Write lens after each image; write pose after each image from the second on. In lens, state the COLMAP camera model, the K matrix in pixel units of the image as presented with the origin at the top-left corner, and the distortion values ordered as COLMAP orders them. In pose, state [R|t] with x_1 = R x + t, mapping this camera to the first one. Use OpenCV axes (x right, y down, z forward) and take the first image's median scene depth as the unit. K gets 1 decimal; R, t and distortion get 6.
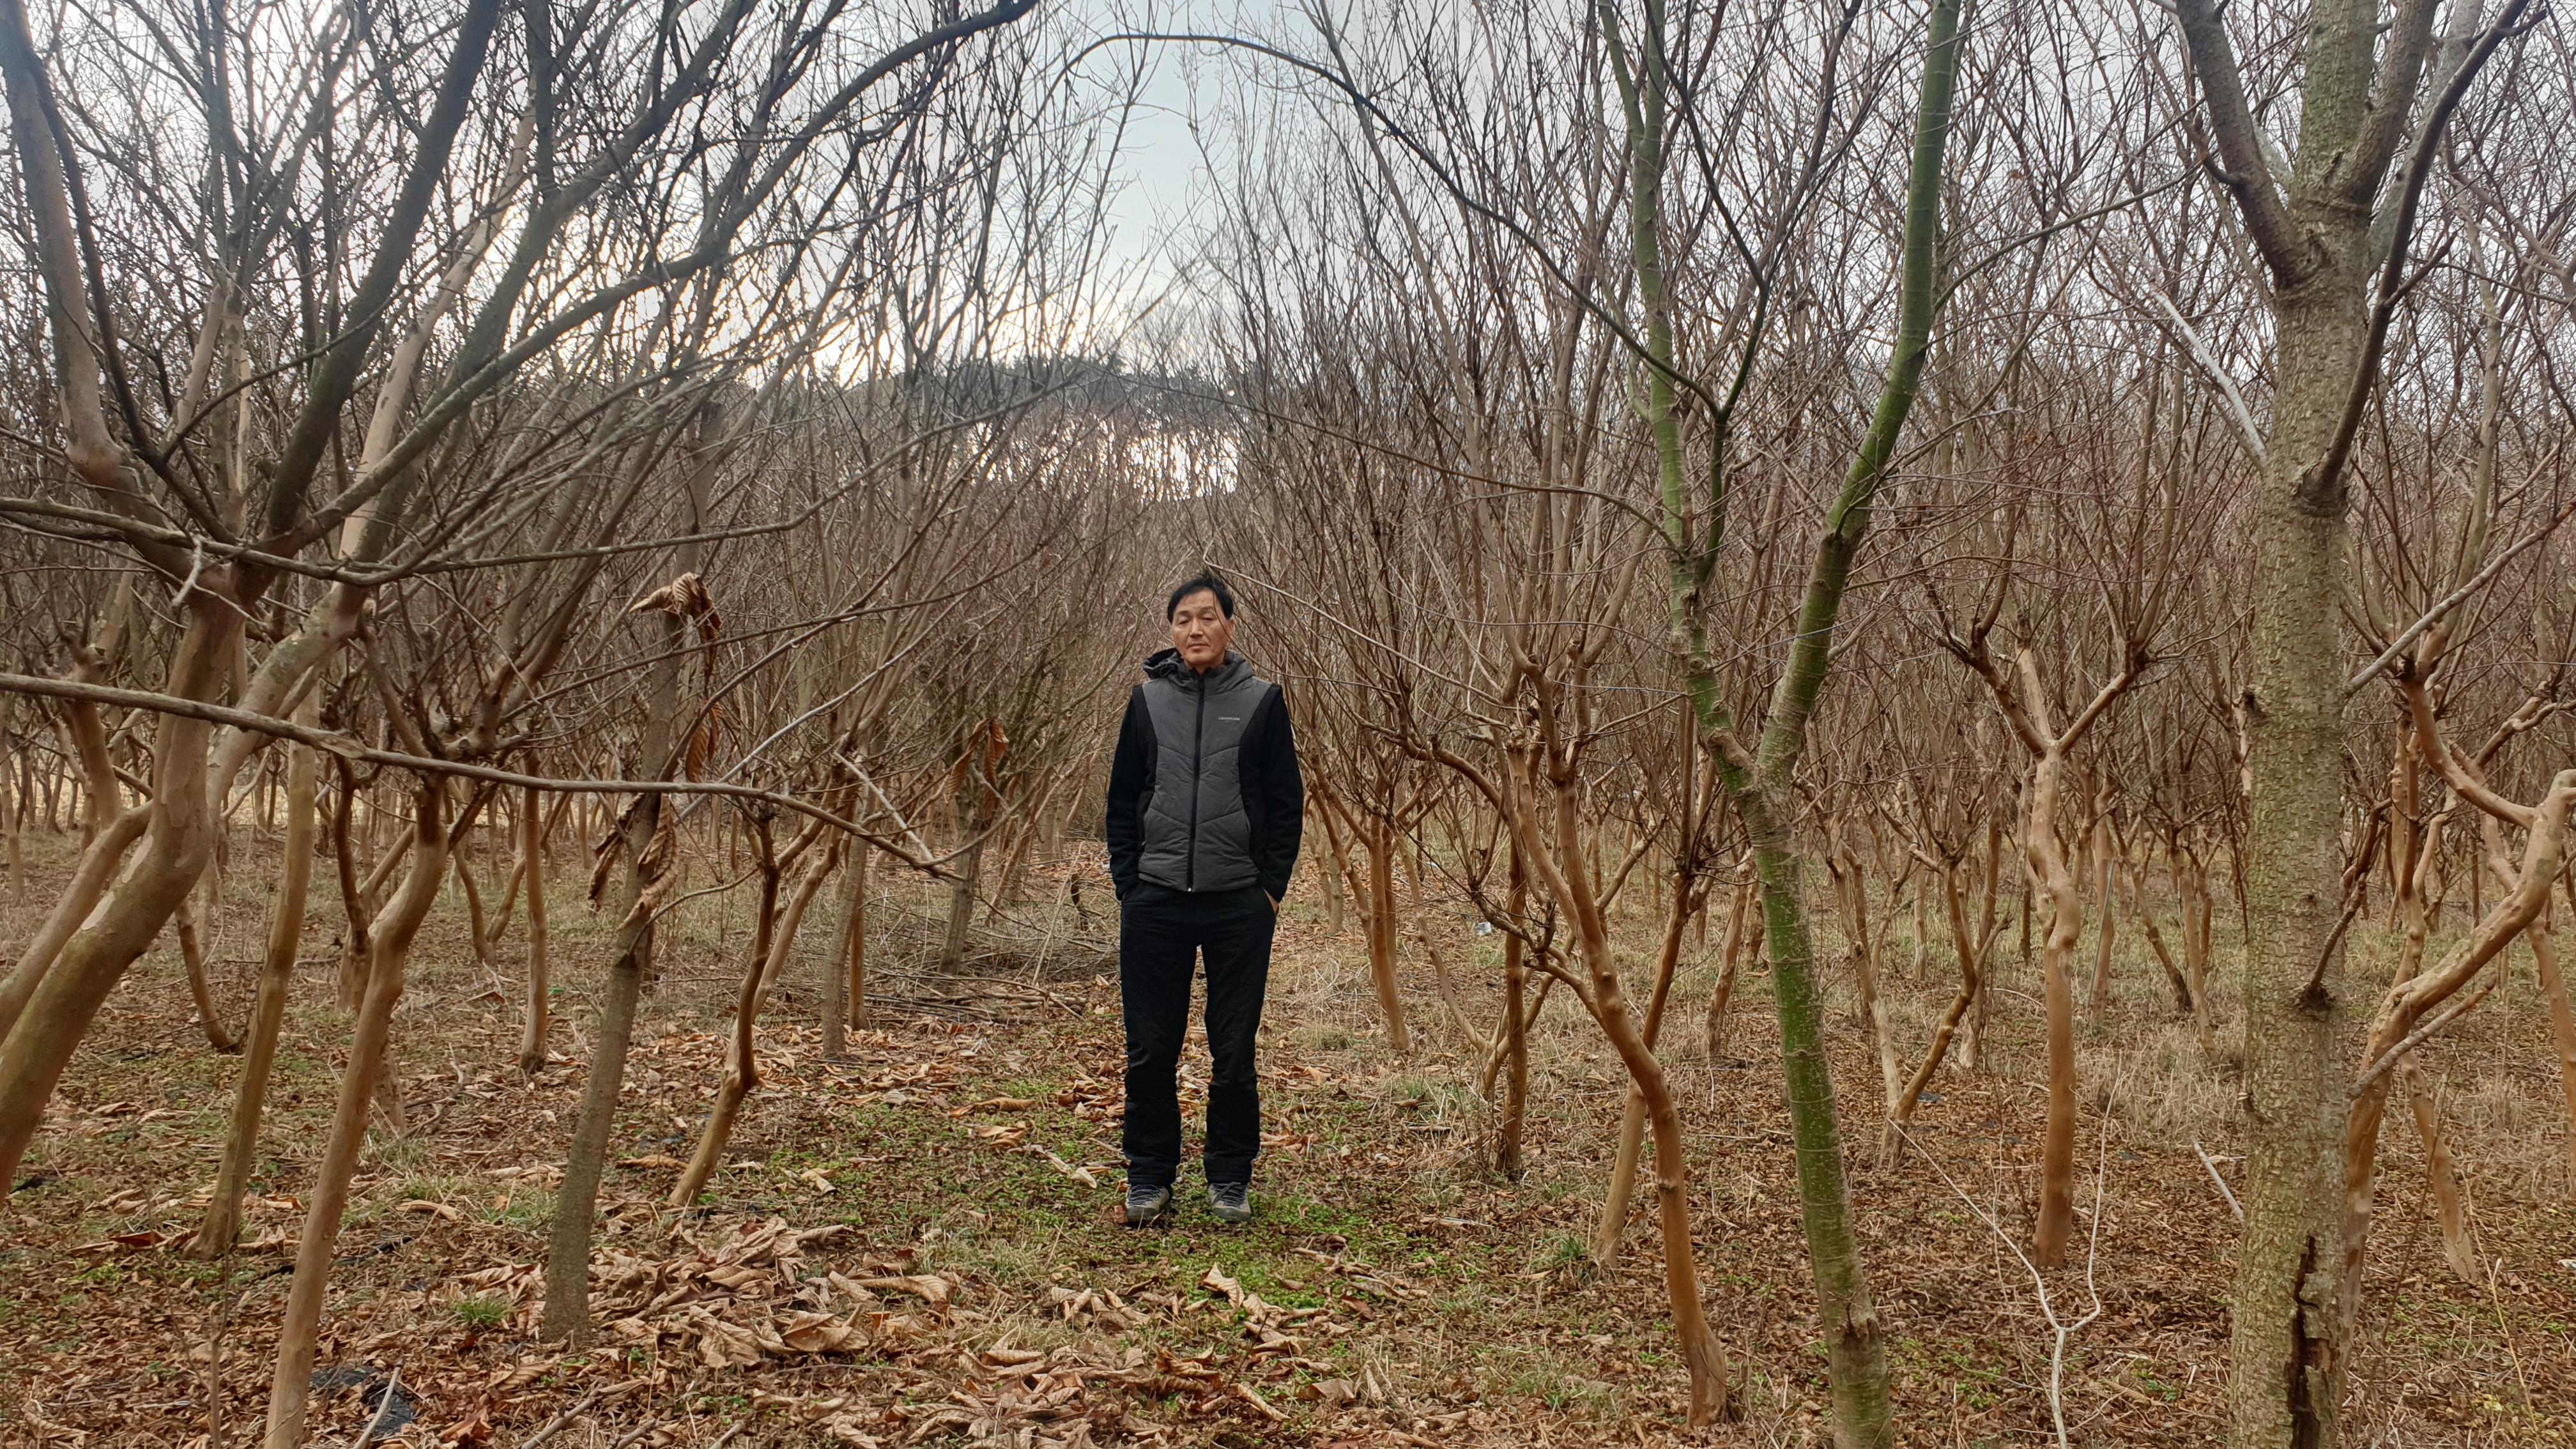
lens RADIAL K [[2036.0, 0, 1288.0], [0, 2036.0, 724.5], [0, 0, 1]] dist [0.051949, -0.041170]
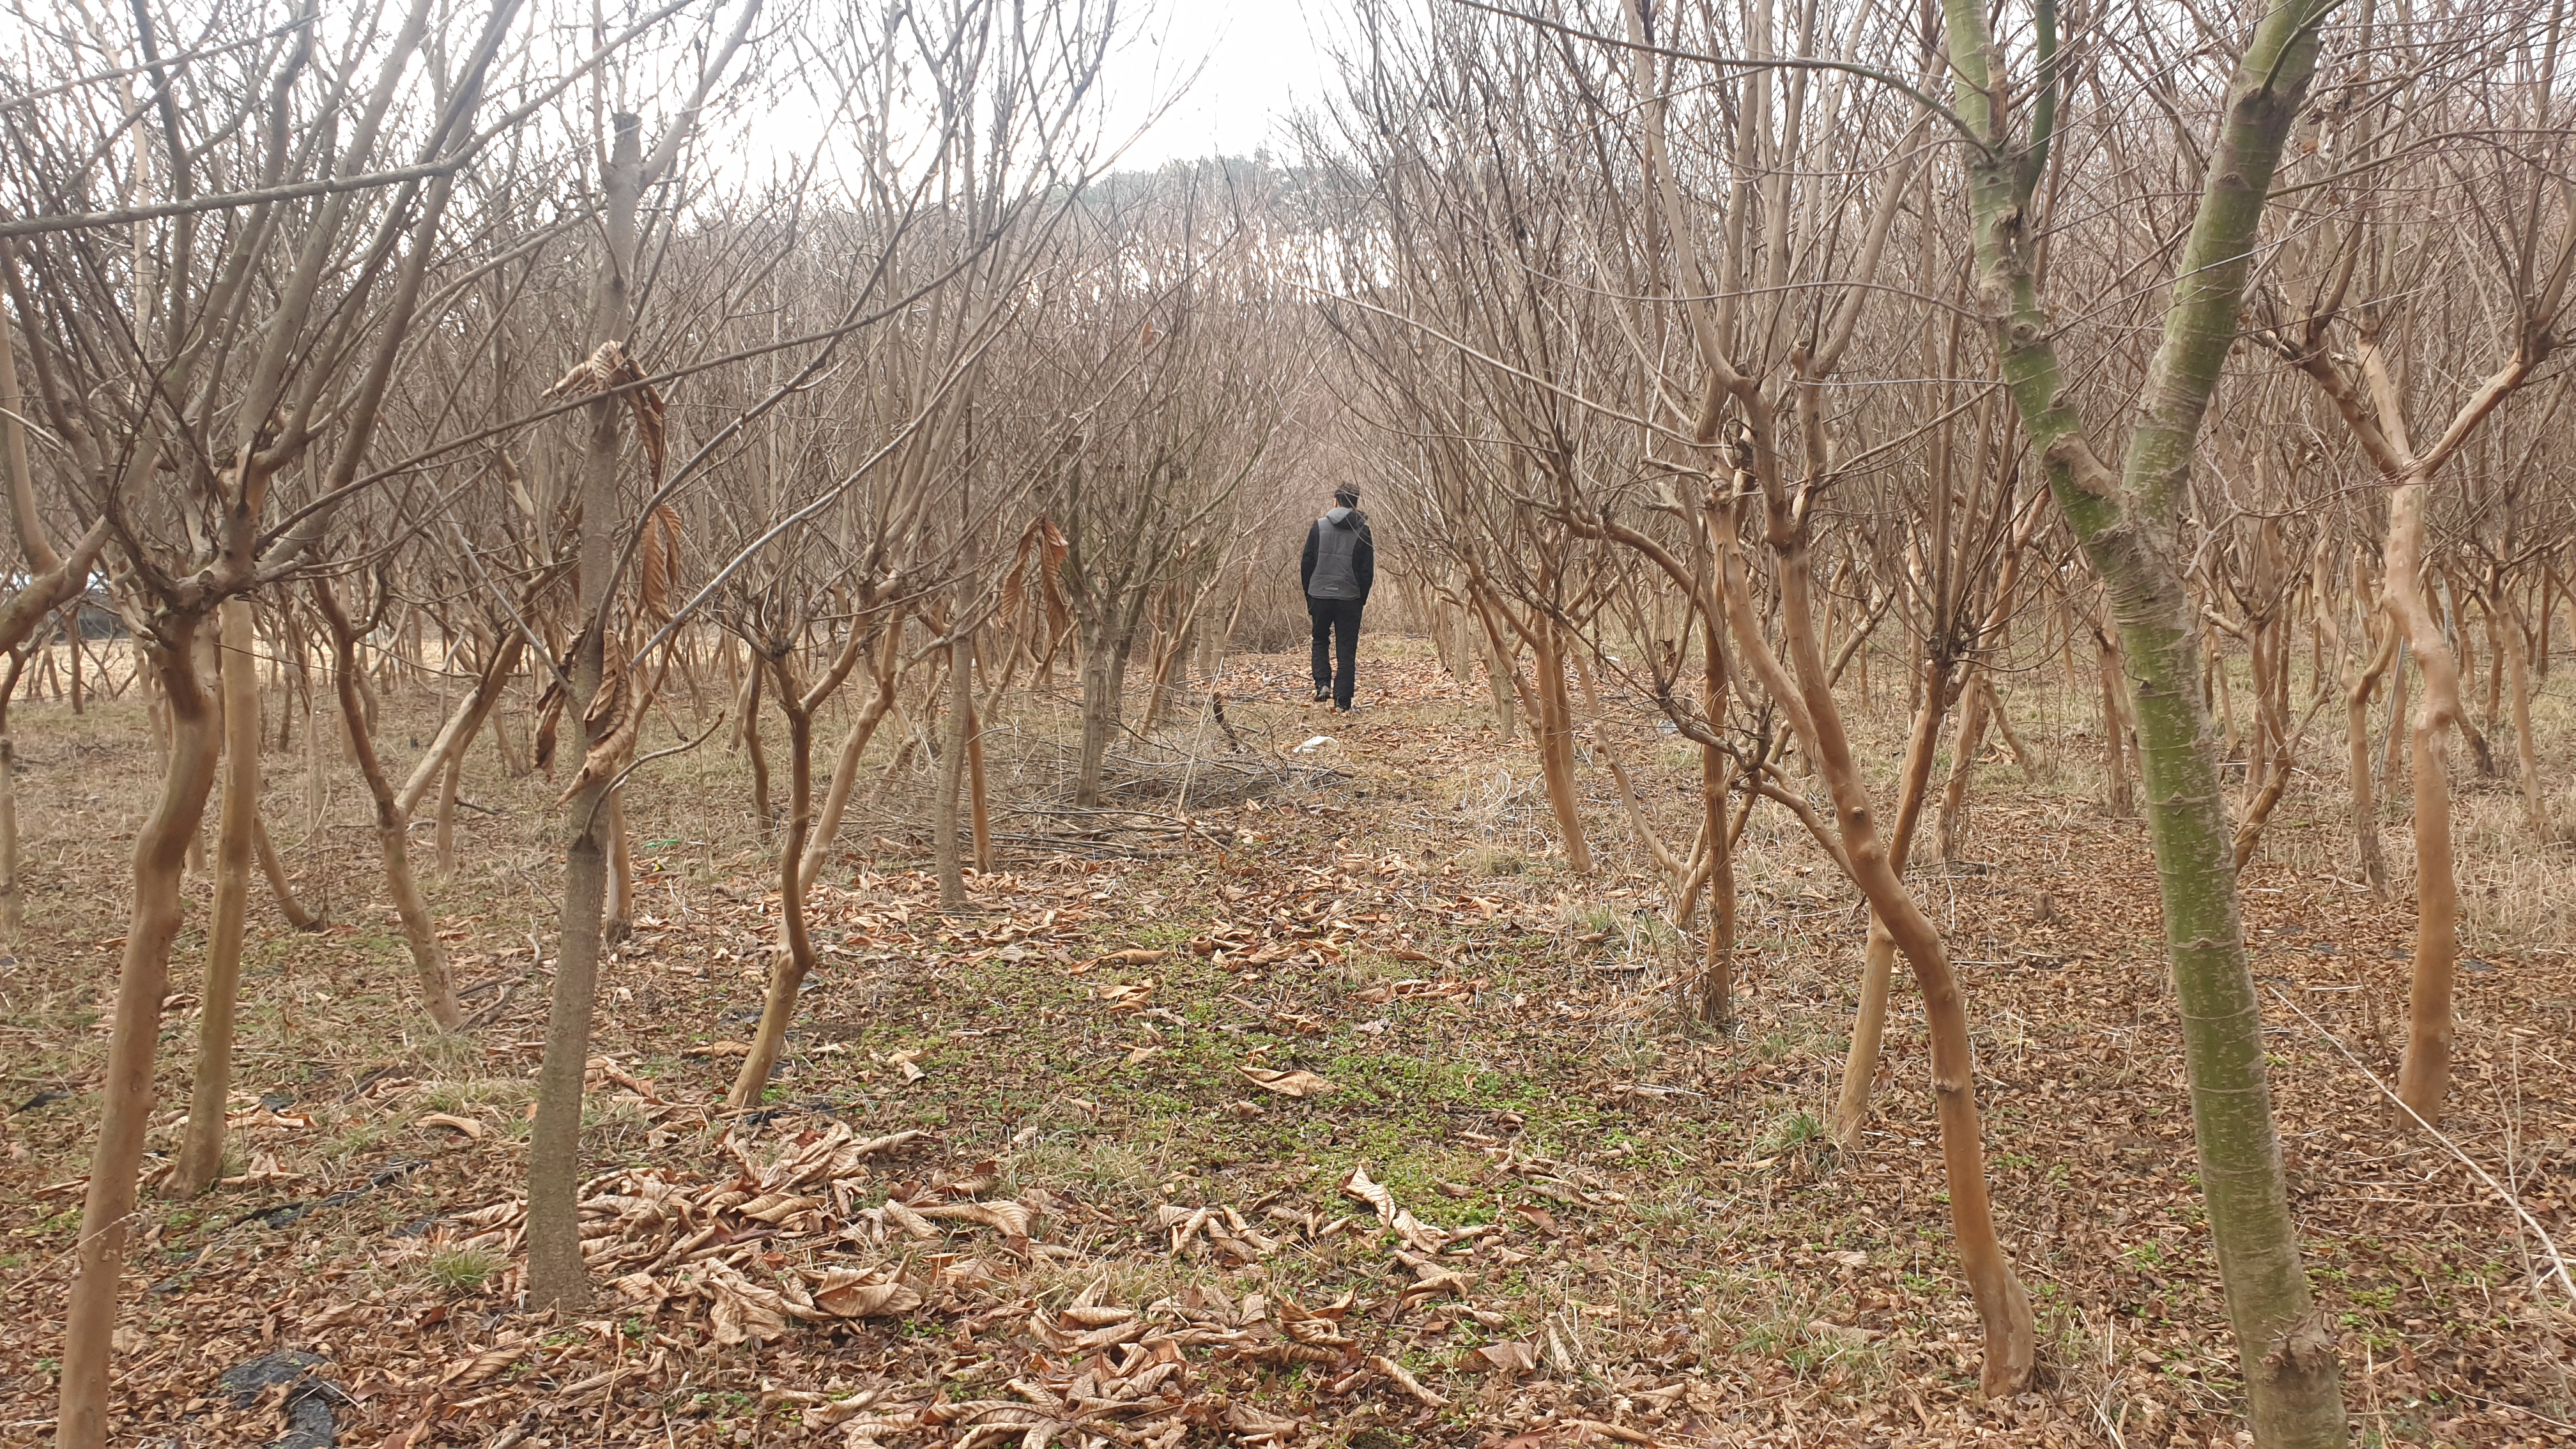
lens RADIAL K [[1902.6, 0, 1288.0], [0, 1902.6, 724.5], [0, 0, 1]] dist [0.048928, -0.063813]
pose [[0.993652, -0.050262, -0.100646, 0.022285], [0.060129, 0.993414, 0.097531, 0.012735], [0.095081, -0.102963, 0.990130, 0.272706]]
